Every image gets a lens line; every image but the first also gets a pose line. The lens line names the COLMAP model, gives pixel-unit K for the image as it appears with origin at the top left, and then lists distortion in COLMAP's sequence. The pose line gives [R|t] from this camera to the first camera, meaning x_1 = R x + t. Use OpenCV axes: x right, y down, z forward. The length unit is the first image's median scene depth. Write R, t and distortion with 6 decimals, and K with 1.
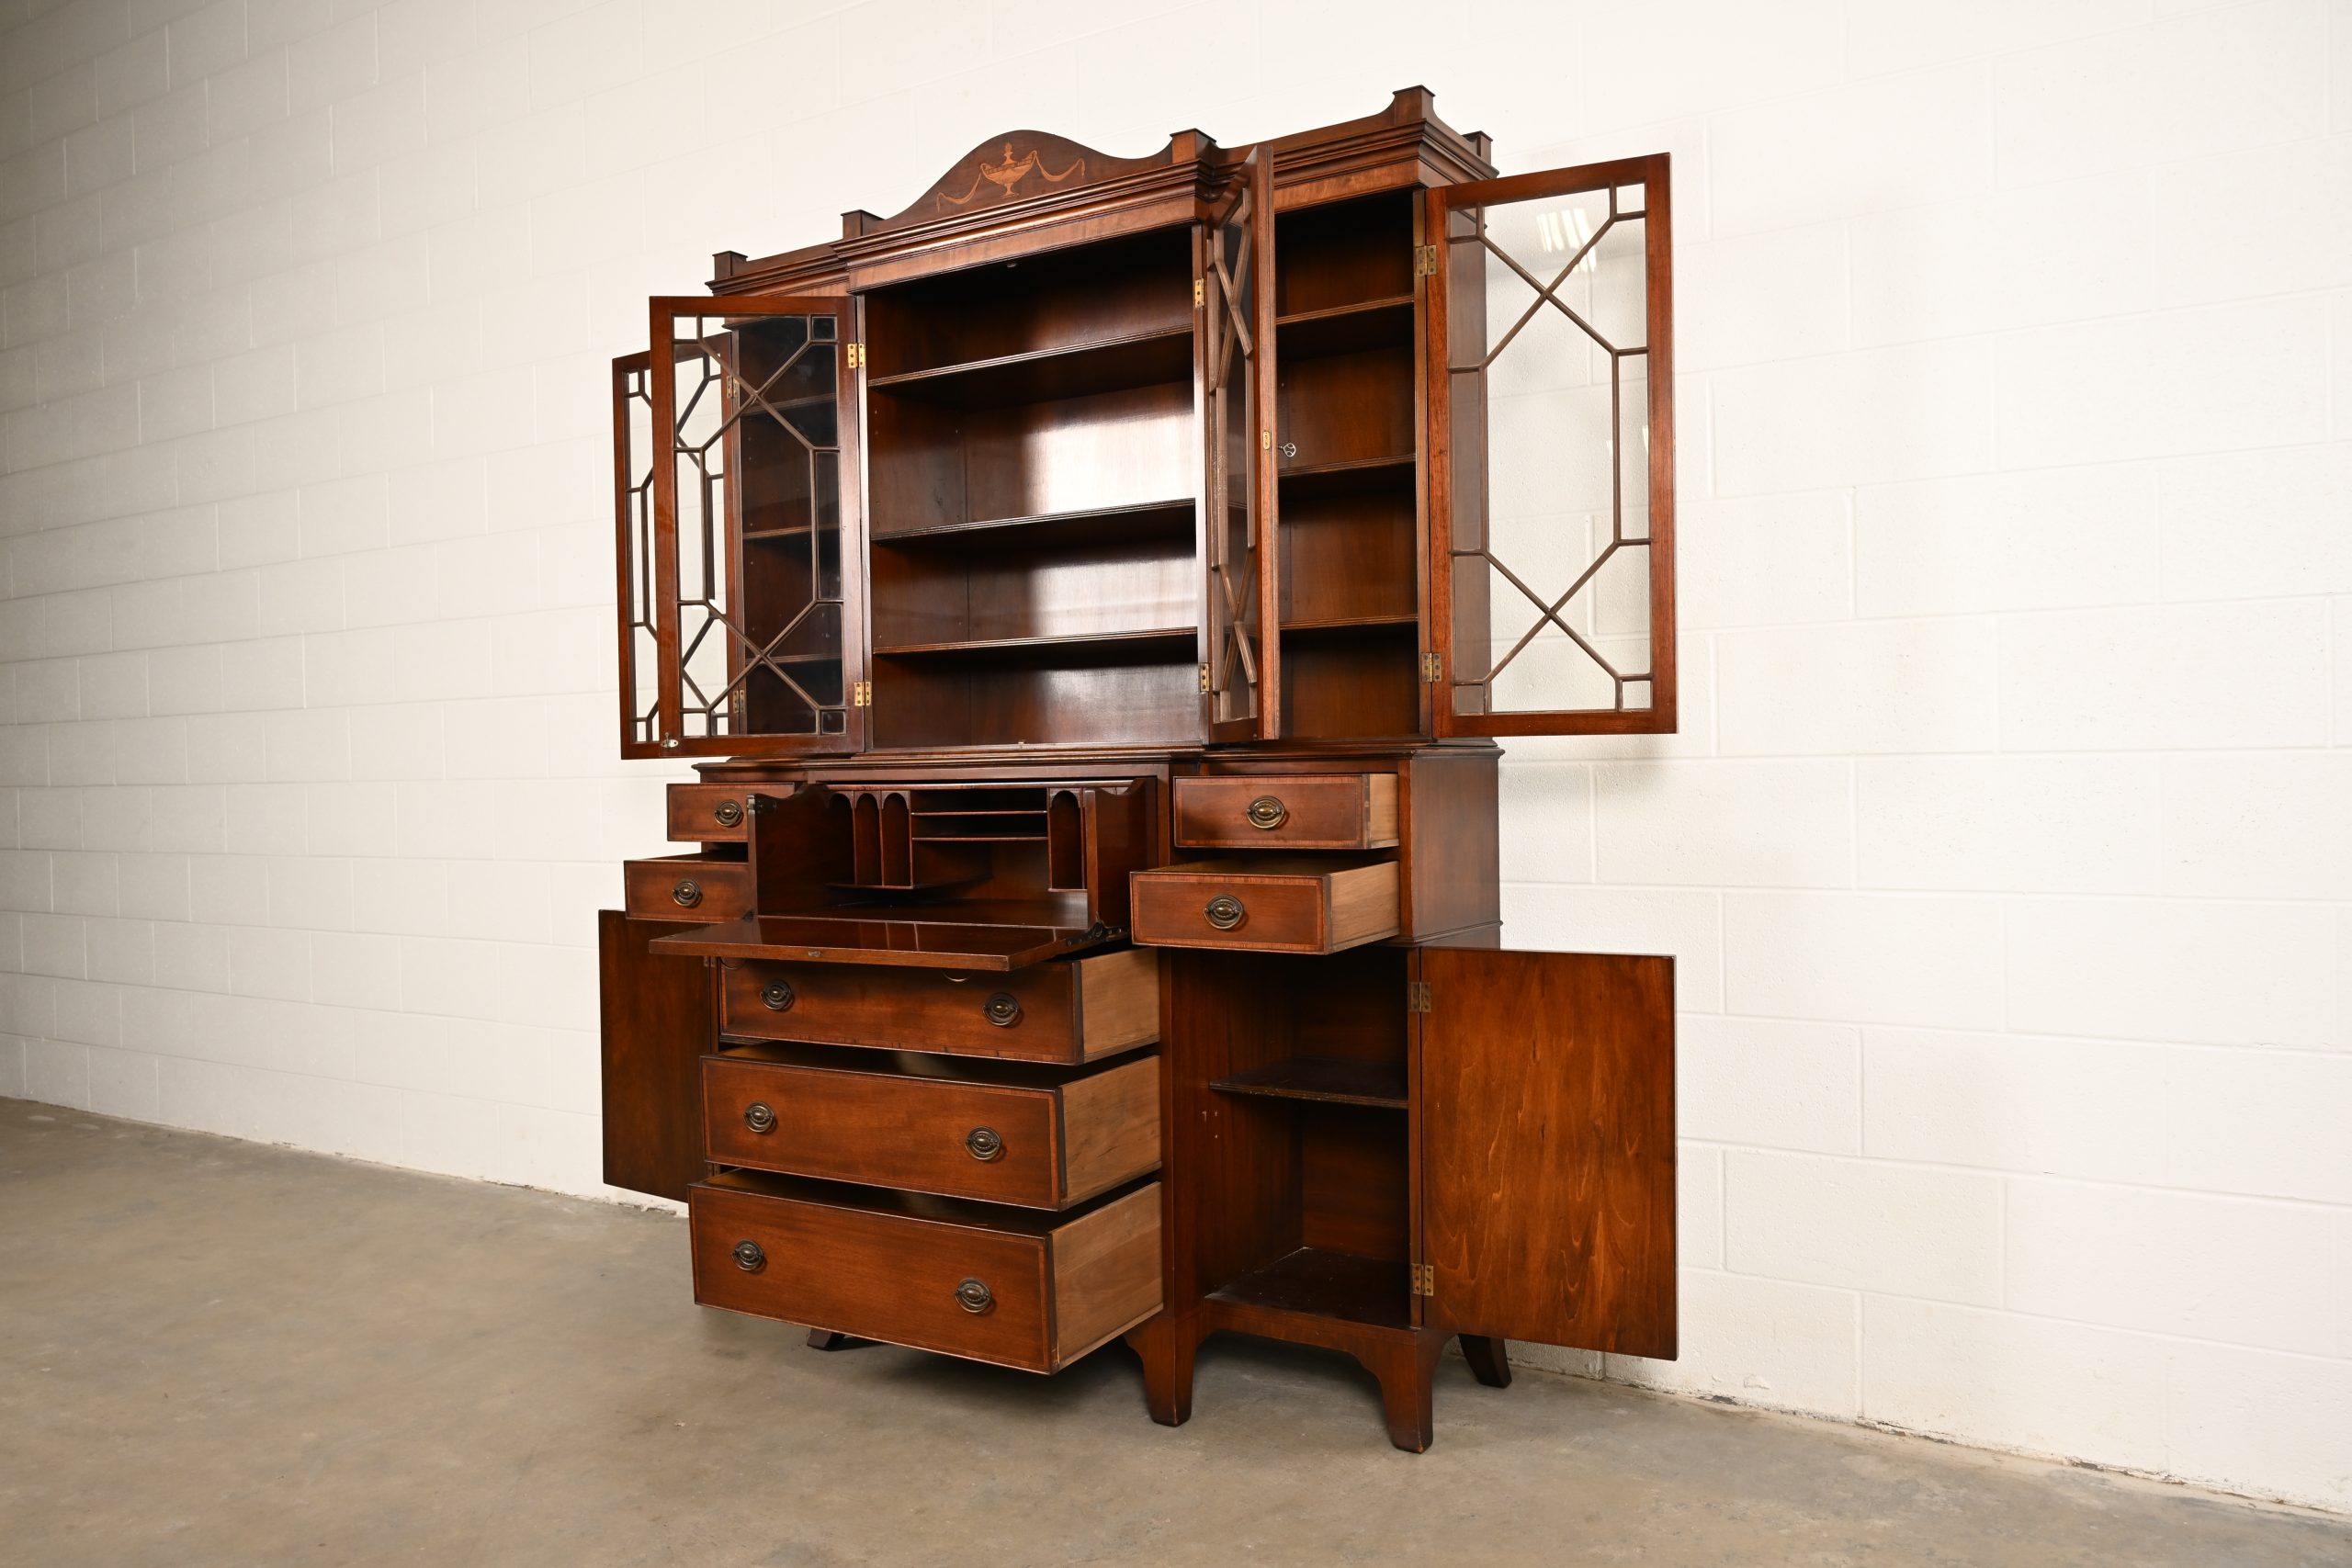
lens RADIAL K [[1763.2, 0, 1188.9], [0, 1763.2, 782.7], [0, 0, 1]] dist [-0.002268, -0.000483]
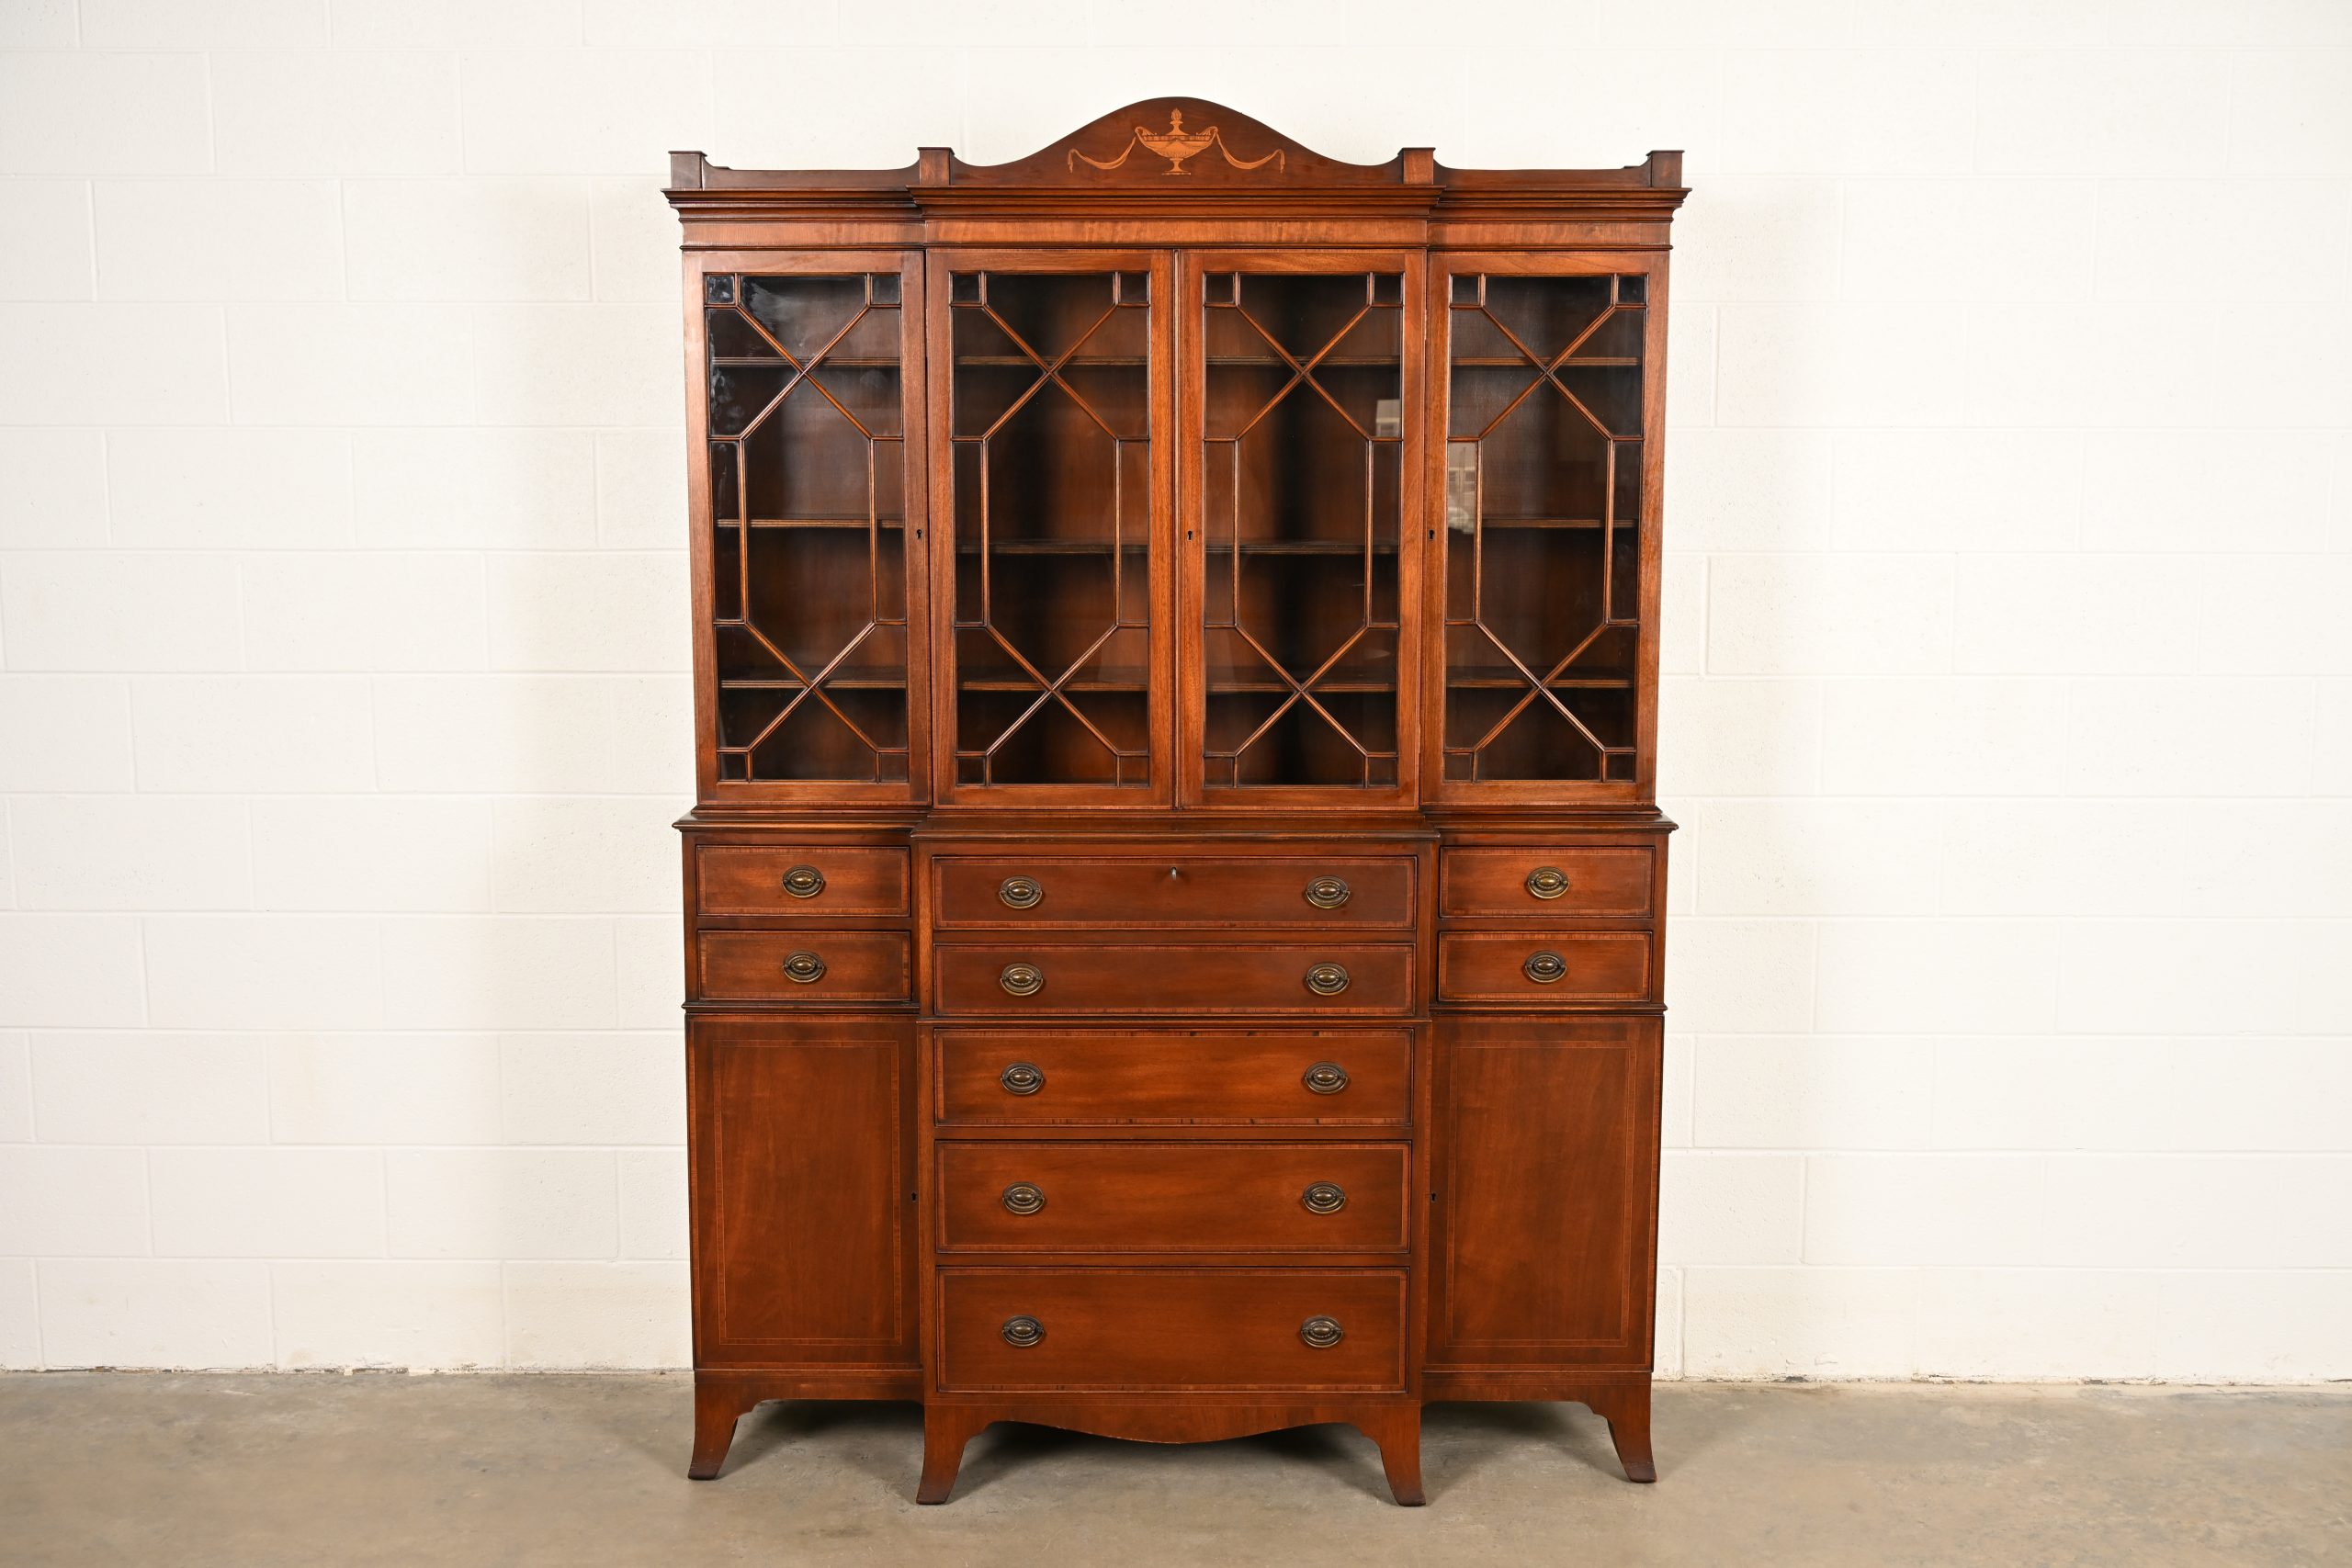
lens RADIAL K [[2515.3, 0, 1176.0], [0, 2515.3, 784.0], [0, 0, 1]] dist [0.001565, -0.007853]
pose [[0.850501, -0.055156, 0.523074, -0.871572], [-0.010647, 0.992477, 0.121964, -0.214563], [-0.525866, -0.109299, 0.843516, -0.075495]]
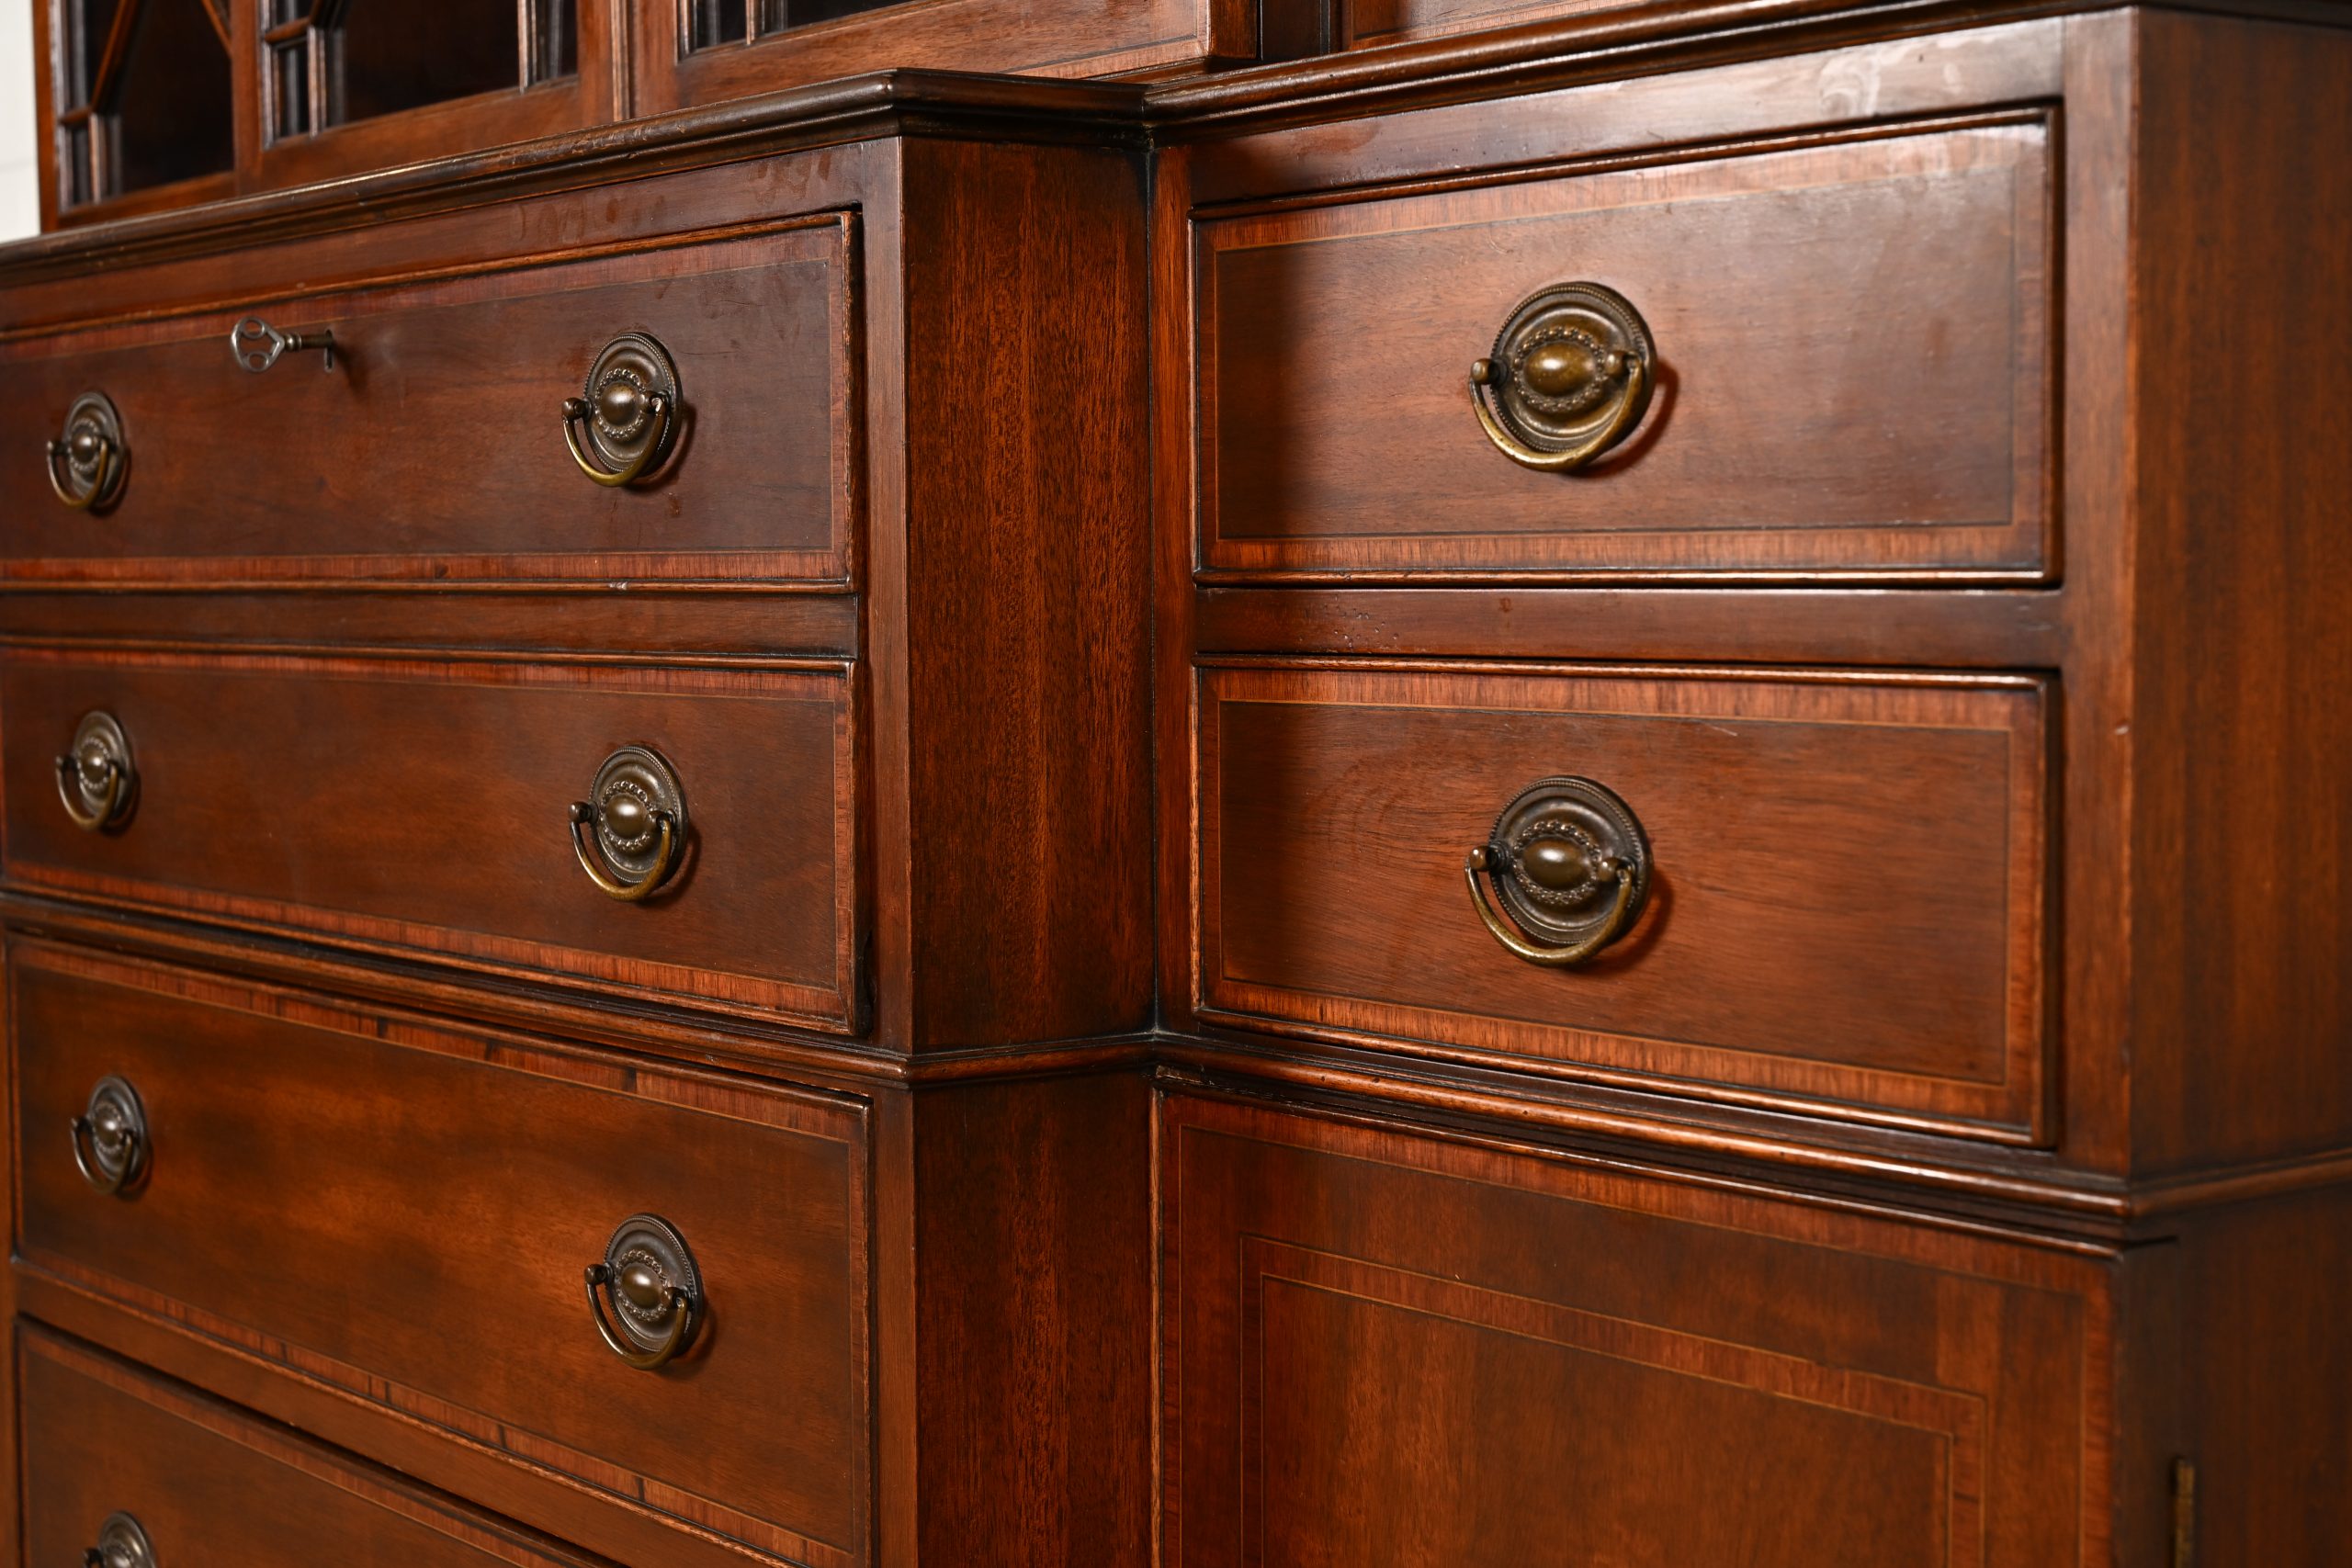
lens RADIAL K [[3860.4, 0, 1176.0], [0, 3860.4, 784.0], [0, 0, 1]] dist [-0.011231, 0.023407]
pose [[0.930049, 0.026760, -0.366460, 0.170793], [-0.004006, 0.998024, 0.062711, 0.032847], [0.367414, -0.056856, 0.928318, 0.656283]]
